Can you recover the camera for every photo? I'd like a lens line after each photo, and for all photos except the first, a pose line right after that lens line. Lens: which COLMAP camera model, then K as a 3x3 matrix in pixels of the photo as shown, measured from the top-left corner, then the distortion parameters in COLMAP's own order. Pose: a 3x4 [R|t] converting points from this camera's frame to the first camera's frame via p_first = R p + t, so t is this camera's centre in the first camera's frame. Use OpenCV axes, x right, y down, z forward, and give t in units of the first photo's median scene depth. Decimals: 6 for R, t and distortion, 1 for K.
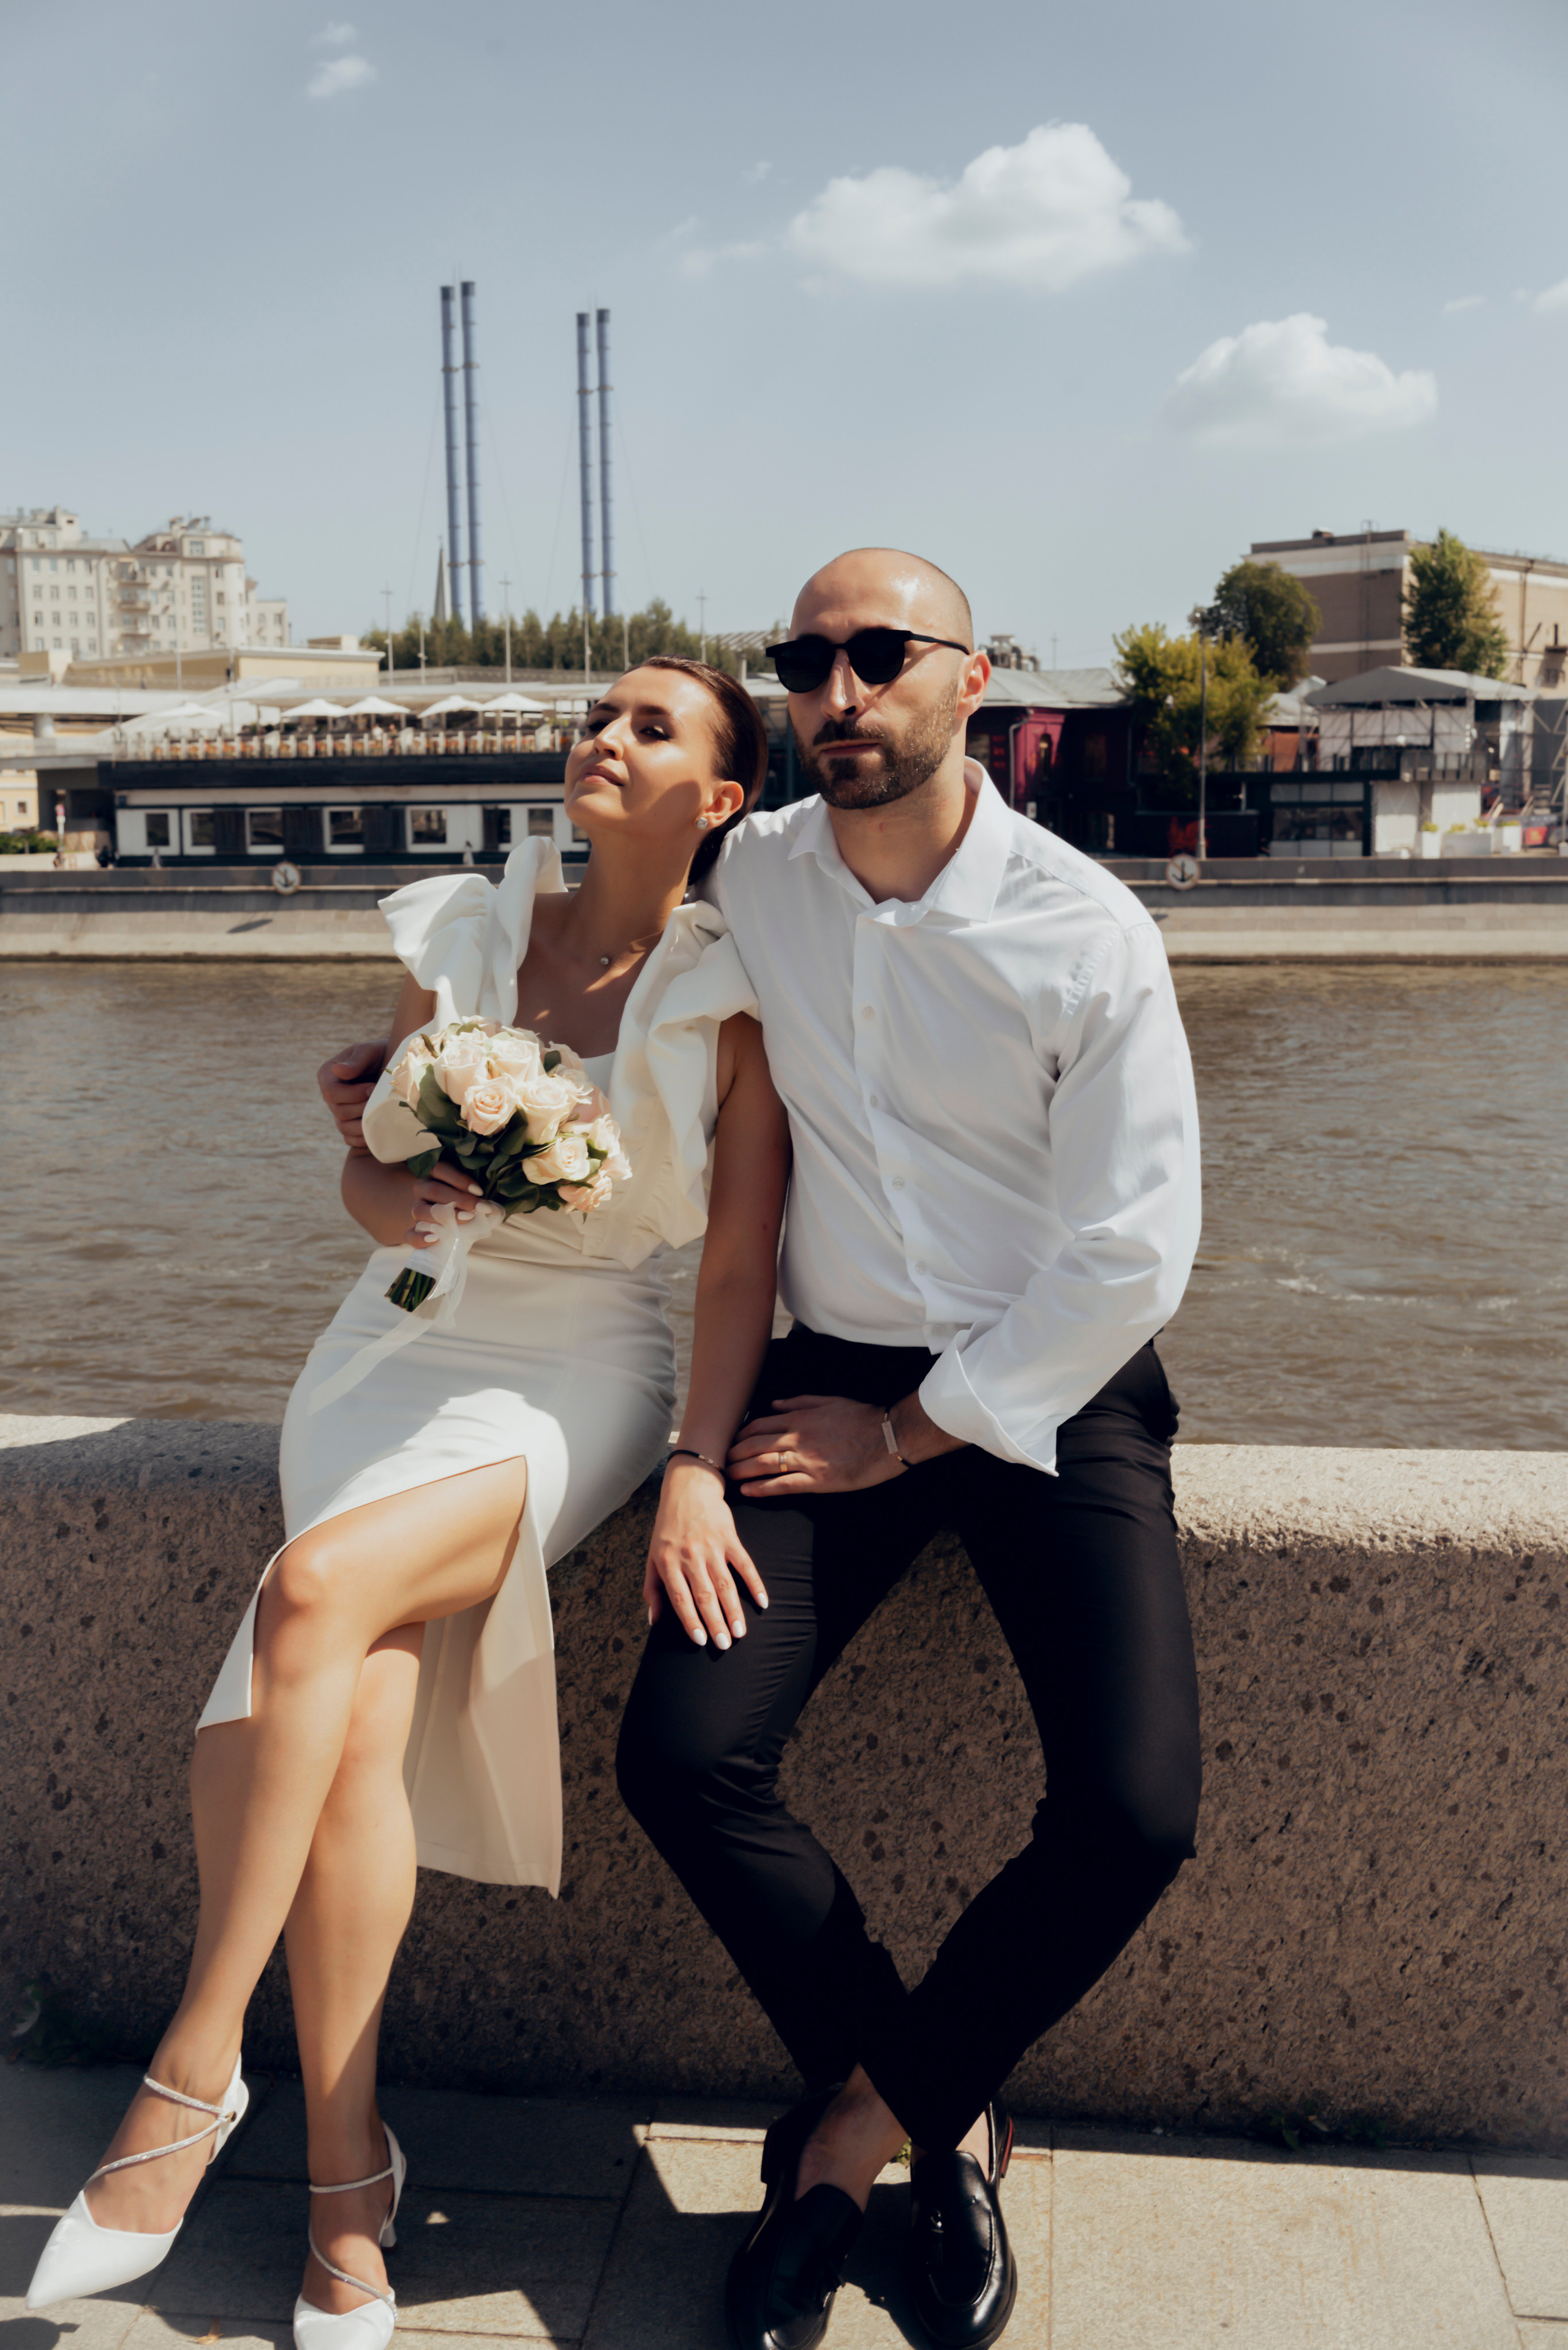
lens RADIAL K [[2300.1, 0, 774.9], [0, 2300.1, 1167.4], [0, 0, 1]] dist [0.046337, 0.000000]
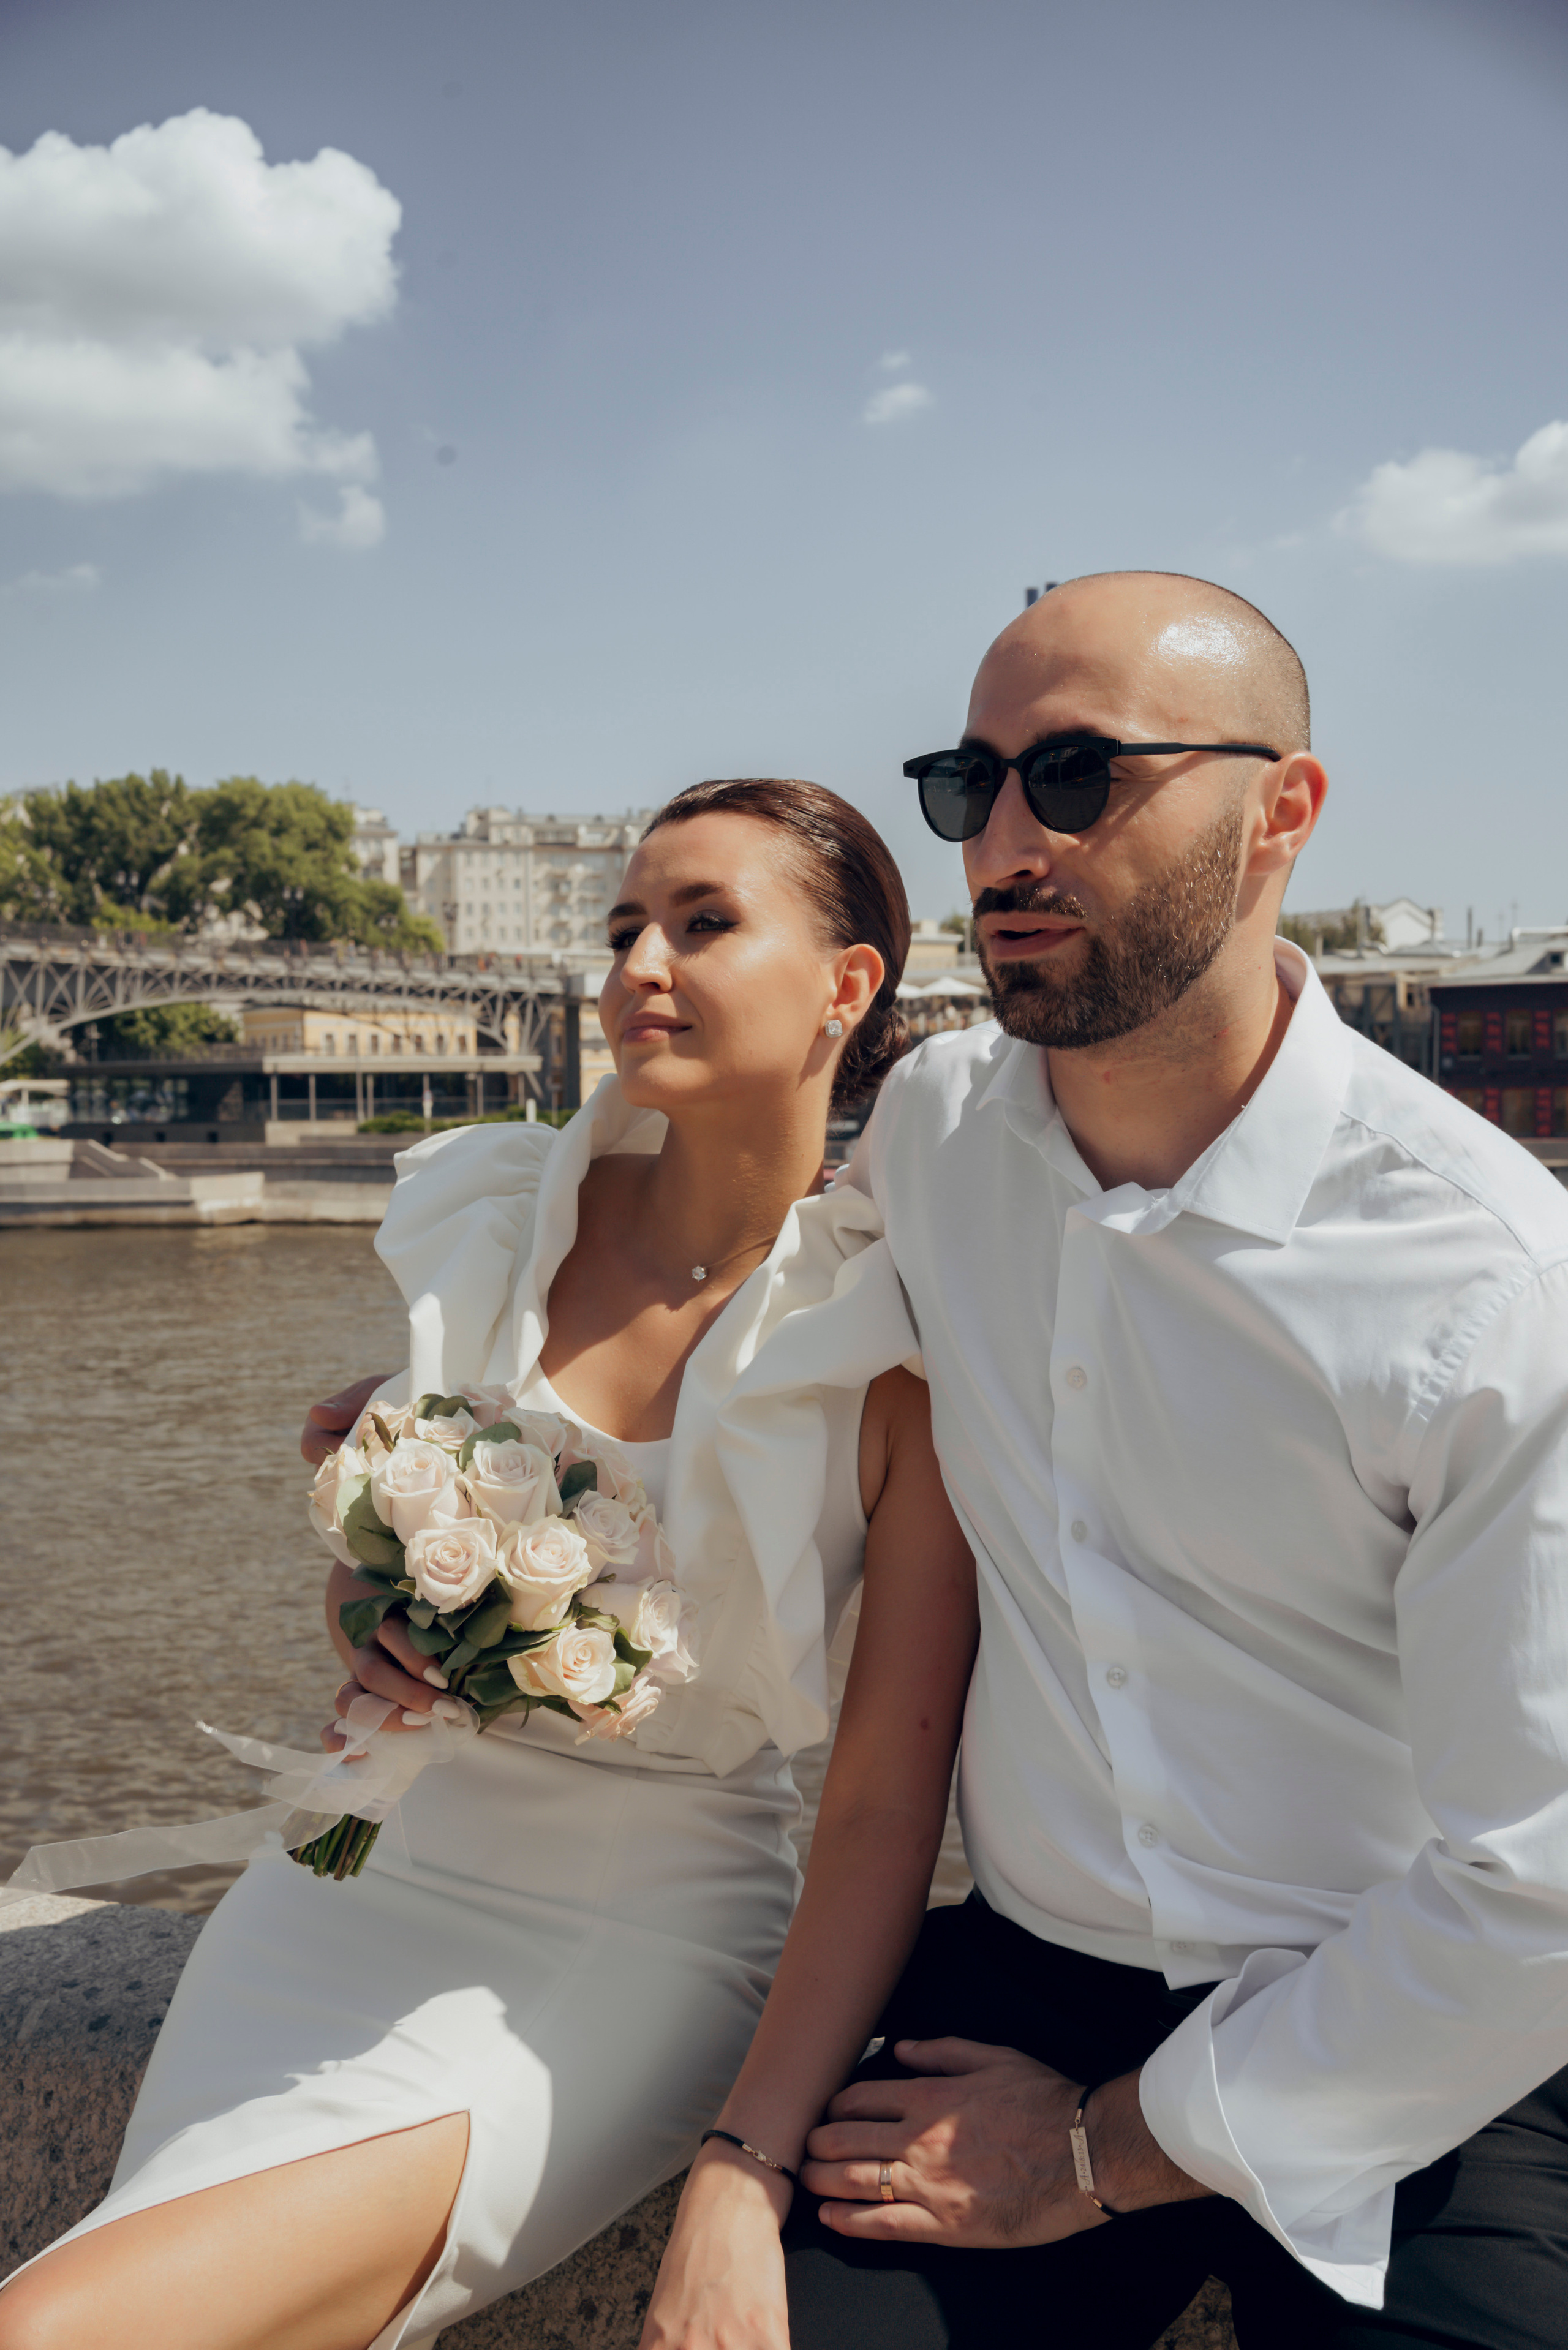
lens RADIAL K [[2300.1, 0, 780.2], [0, 2300.1, 1179.5], [0, 0, 1]] dist [0.046337, 0.000000]
pose [[0.969680, 0.016424, -0.243825, 0.098958], [-0.044298, 0.993023, -0.109284, -0.045069], [0.240329, 0.116771, 0.963642, 0.373390]]
